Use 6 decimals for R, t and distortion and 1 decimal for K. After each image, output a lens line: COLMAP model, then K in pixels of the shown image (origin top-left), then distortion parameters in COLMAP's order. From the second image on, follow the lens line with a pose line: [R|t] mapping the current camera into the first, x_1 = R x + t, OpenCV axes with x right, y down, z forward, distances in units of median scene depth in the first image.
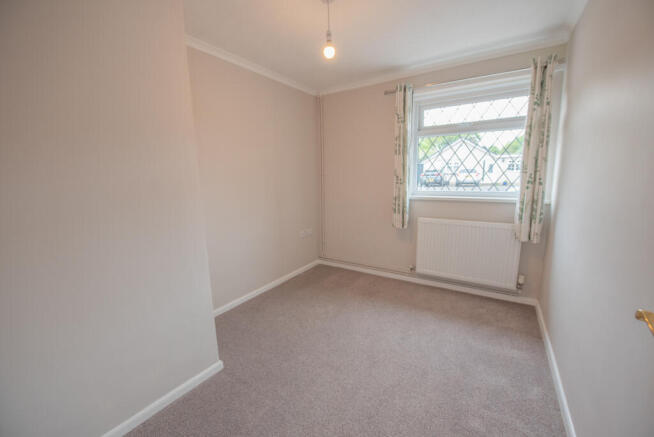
lens RADIAL K [[265.2, 0, 327.4], [0, 265.2, 220.8], [0, 0, 1]] dist [-0.022812, -0.000738]
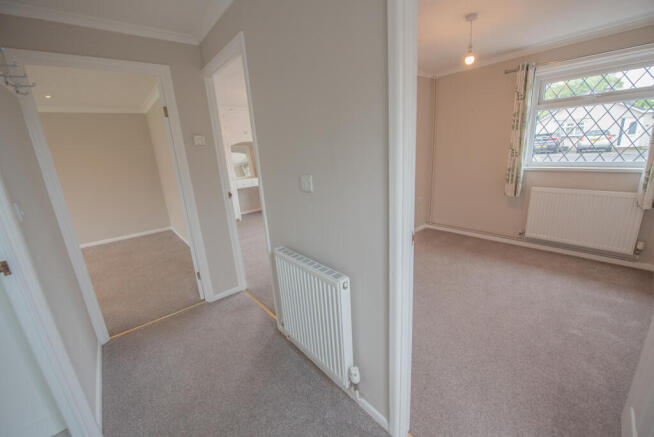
lens RADIAL K [[265.2, 0, 325.2], [0, 265.2, 220.3], [0, 0, 1]] dist [-0.022812, -0.000738]
pose [[0.952970, 0.036752, -0.300828, -0.152716], [-0.005701, 0.994618, 0.103451, 0.019398], [0.303011, -0.096871, 0.948051, -0.323256]]
